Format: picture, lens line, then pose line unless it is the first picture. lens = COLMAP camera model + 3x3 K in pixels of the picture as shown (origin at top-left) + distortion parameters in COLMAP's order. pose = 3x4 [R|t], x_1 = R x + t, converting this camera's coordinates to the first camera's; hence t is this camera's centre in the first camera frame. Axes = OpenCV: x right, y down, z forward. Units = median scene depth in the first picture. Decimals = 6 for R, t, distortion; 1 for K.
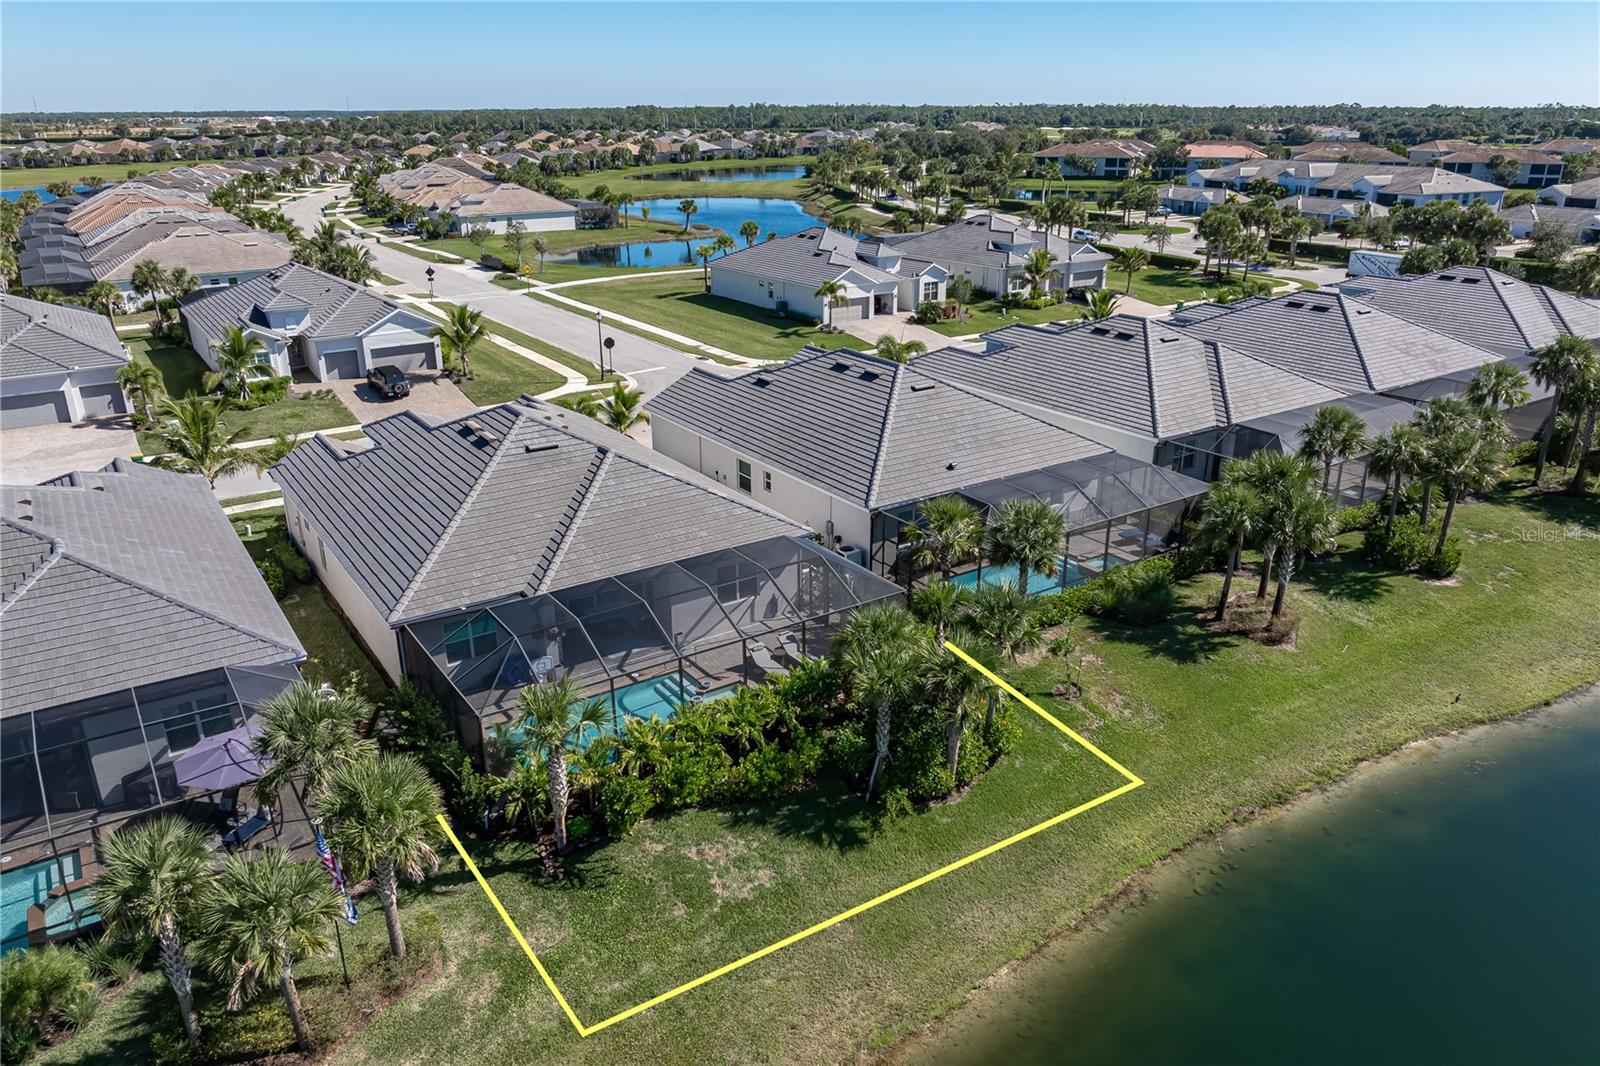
lens RADIAL K [[1129.4, 0, 804.2], [0, 1129.4, 533.7], [0, 0, 1]] dist [-0.030897, 0.016775]
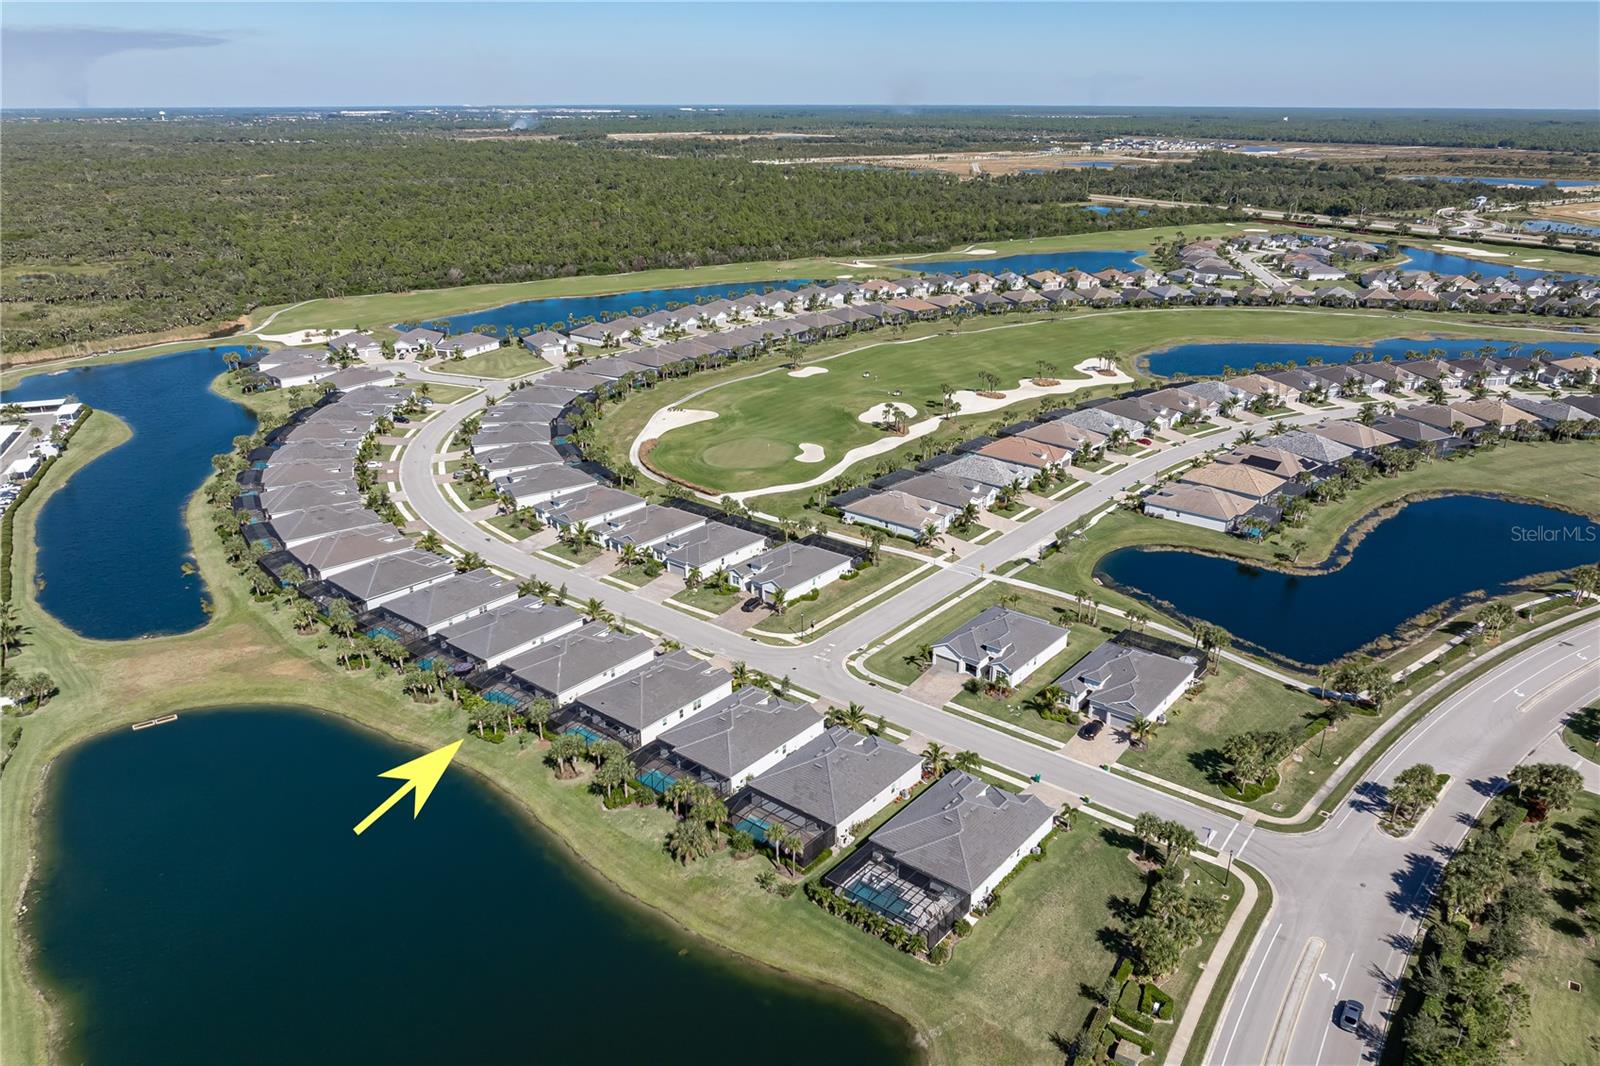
lens RADIAL K [[1129.4, 0, 795.8], [0, 1129.4, 530.8], [0, 0, 1]] dist [-0.030897, 0.016775]
pose [[0.278339, 0.344318, -0.896645, 1.954232], [-0.336422, 0.909347, 0.244762, -0.963827], [0.899637, 0.233524, 0.368943, 0.070961]]
